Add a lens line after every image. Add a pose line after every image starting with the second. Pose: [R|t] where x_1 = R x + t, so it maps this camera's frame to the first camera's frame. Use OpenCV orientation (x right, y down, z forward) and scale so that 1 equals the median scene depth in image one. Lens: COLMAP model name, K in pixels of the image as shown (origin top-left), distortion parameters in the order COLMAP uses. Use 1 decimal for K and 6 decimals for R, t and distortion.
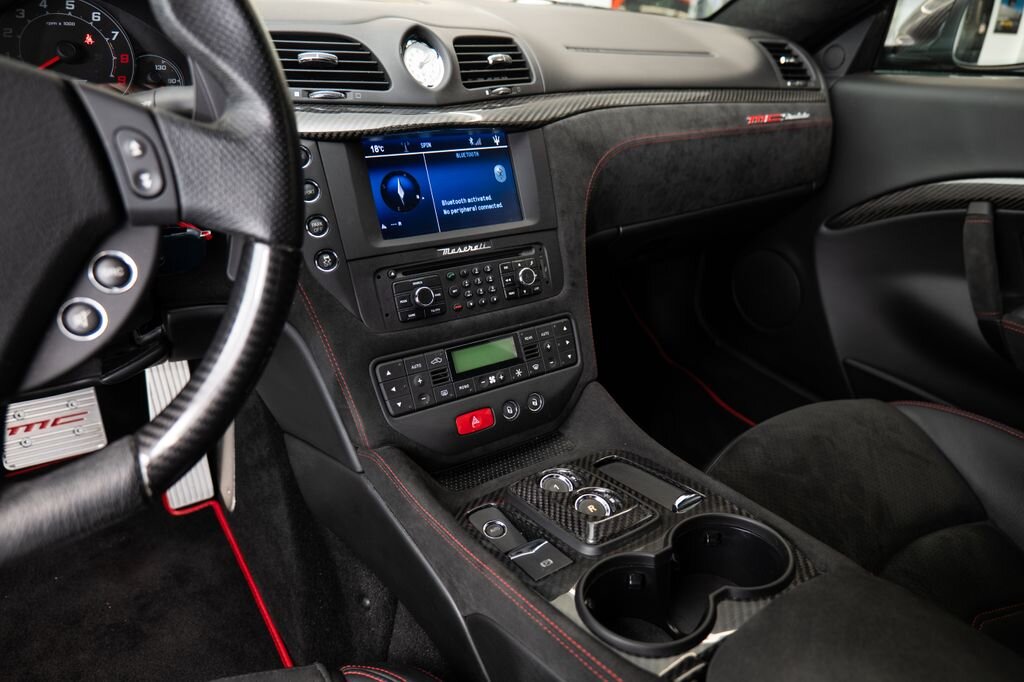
lens RADIAL K [[642.9, 0, 514.8], [0, 642.9, 337.4], [0, 0, 1]] dist [-0.020381, 0.004674]
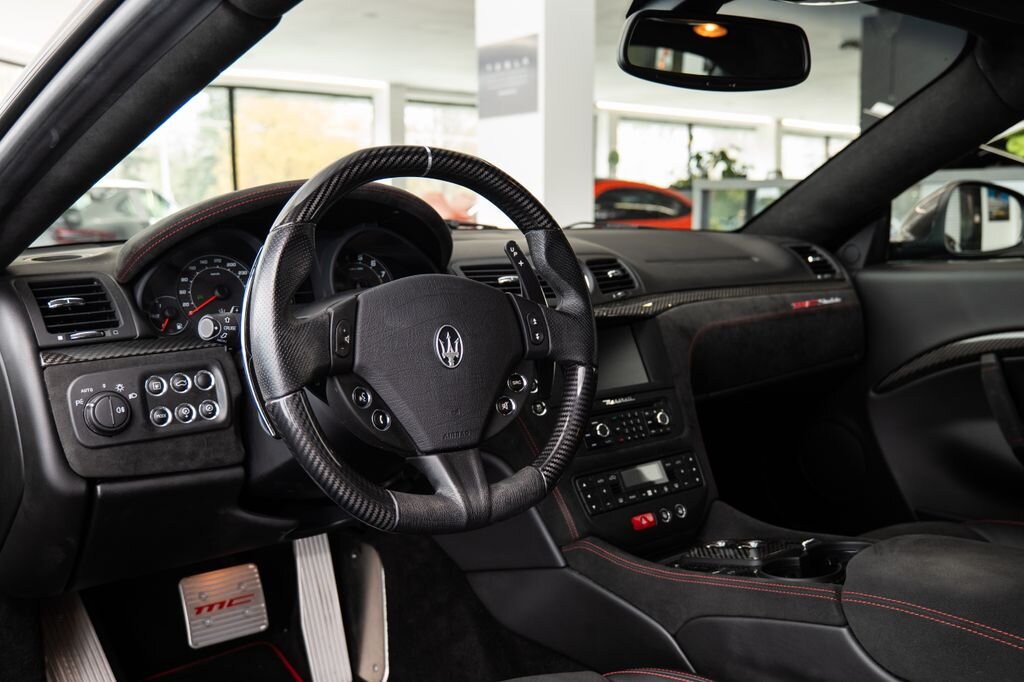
lens RADIAL K [[989.4, 0, 521.8], [0, 989.4, 354.8], [0, 0, 1]] dist [0.003461, 0.000000]
pose [[0.993250, -0.069627, 0.092766, -0.432486], [0.095490, 0.944865, -0.313228, 0.379675], [-0.065842, 0.319972, 0.945136, -0.945982]]
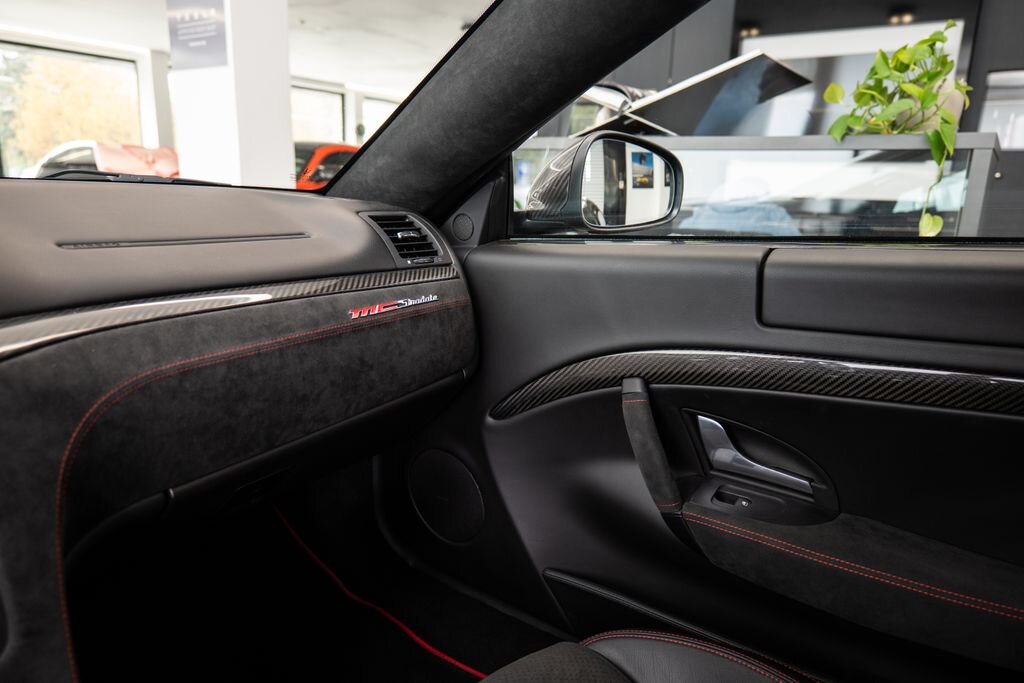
lens RADIAL K [[694.1, 0, 520.9], [0, 694.1, 348.9], [0, 0, 1]] dist [-0.002243, -0.000537]
pose [[0.925620, -0.112068, 0.361481, 0.307709], [0.185573, 0.966842, -0.175438, -0.139788], [-0.329834, 0.229470, 0.915725, 0.204787]]
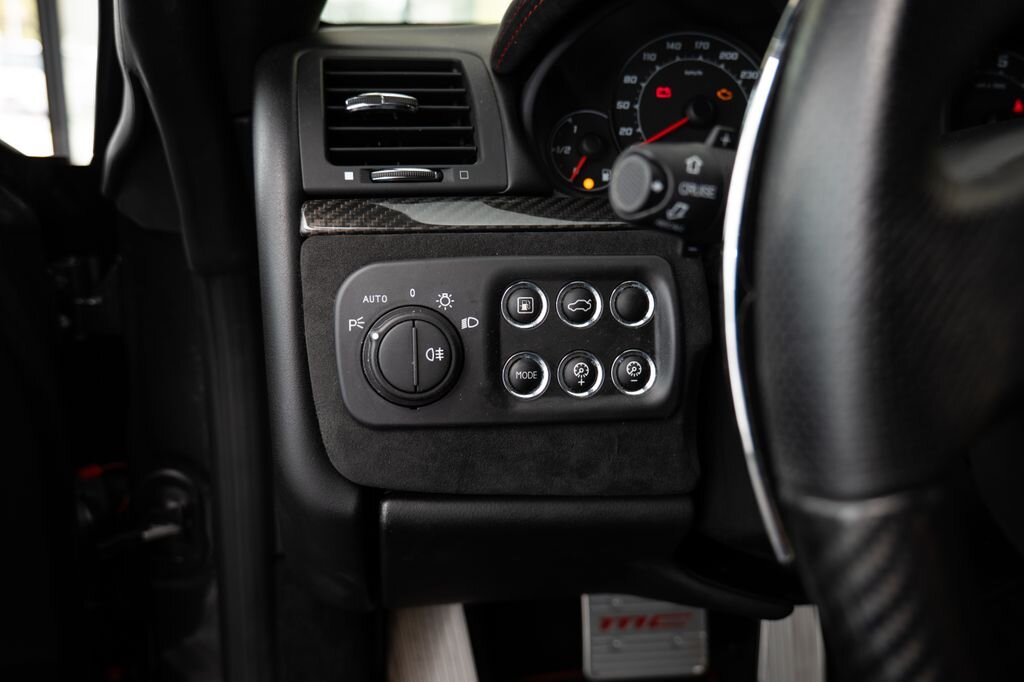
lens RADIAL K [[923.5, 0, 536.2], [0, 923.5, 335.5], [0, 0, 1]] dist [-0.001125, 0.016915]
pose [[0.926448, 0.088136, -0.365959, -0.609913], [-0.161166, 0.971461, -0.174040, 0.031210], [0.340175, 0.220219, 0.914212, -0.044303]]
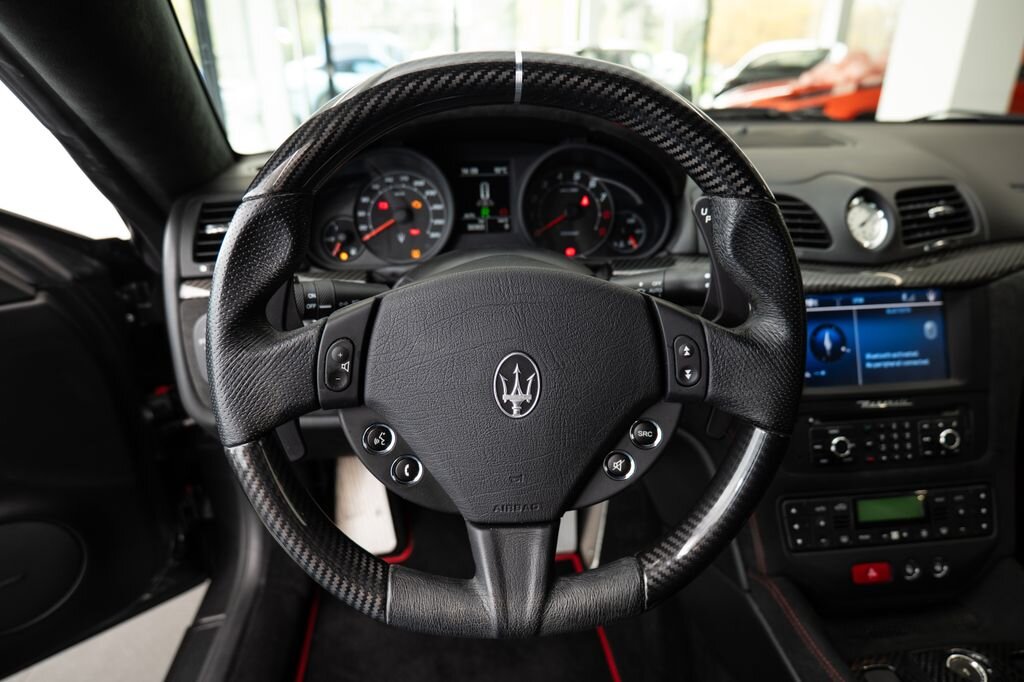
lens RADIAL K [[642.9, 0, 511.8], [0, 642.9, 352.7], [0, 0, 1]] dist [-0.020381, 0.004674]
pose [[0.887189, 0.132878, -0.441859, -0.149350], [-0.155445, 0.987730, -0.015075, -0.098759], [0.434434, 0.082059, 0.896958, -0.160327]]
